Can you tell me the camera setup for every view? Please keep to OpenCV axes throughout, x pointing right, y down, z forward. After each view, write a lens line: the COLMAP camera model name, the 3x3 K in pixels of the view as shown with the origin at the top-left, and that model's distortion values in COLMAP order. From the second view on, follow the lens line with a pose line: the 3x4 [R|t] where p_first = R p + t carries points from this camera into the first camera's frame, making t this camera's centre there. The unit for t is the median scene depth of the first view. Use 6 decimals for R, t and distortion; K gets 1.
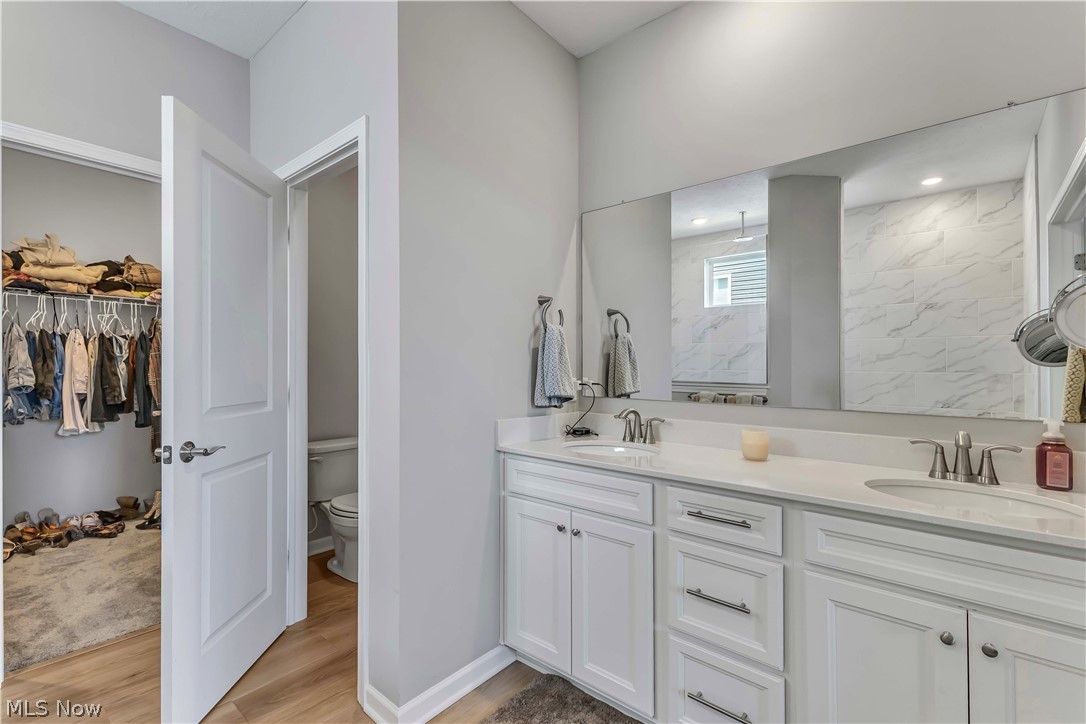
lens RADIAL K [[472.7, 0, 541.4], [0, 472.7, 361.4], [0, 0, 1]] dist [0.002500, 0.000501]
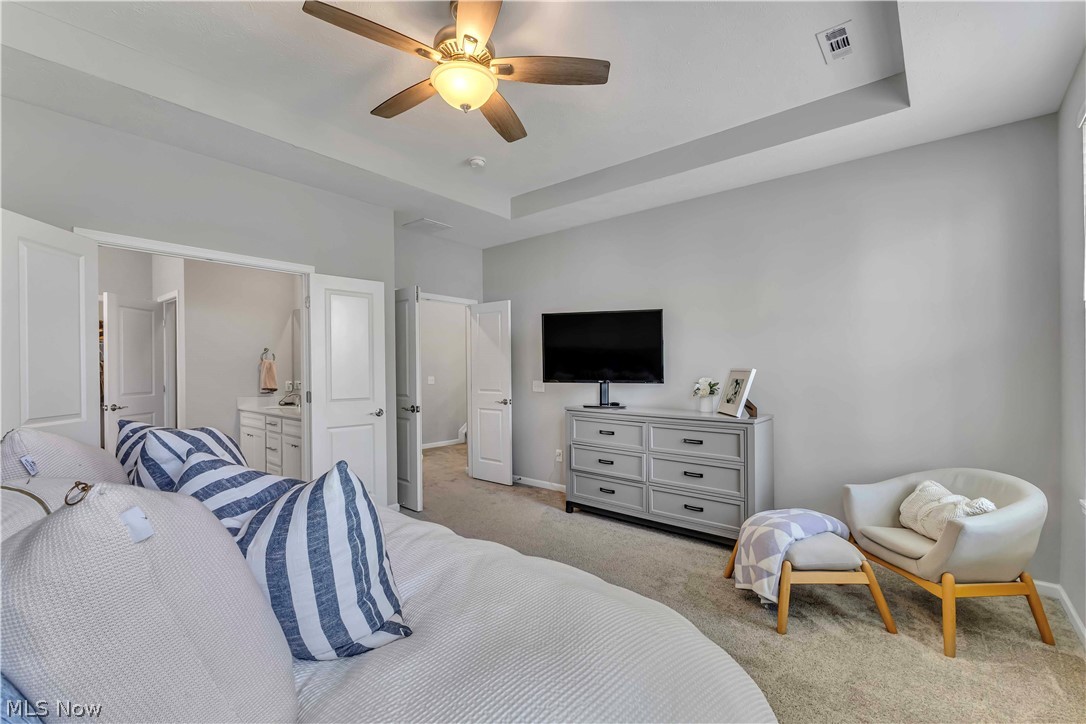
lens RADIAL K [[472.7, 0, 543.9], [0, 472.7, 363.9], [0, 0, 1]] dist [0.002500, 0.000501]
pose [[0.999865, -0.010197, -0.012879, 1.737855], [0.010130, 0.999935, -0.005262, -0.034453], [0.012932, 0.005131, 0.999903, -1.692274]]
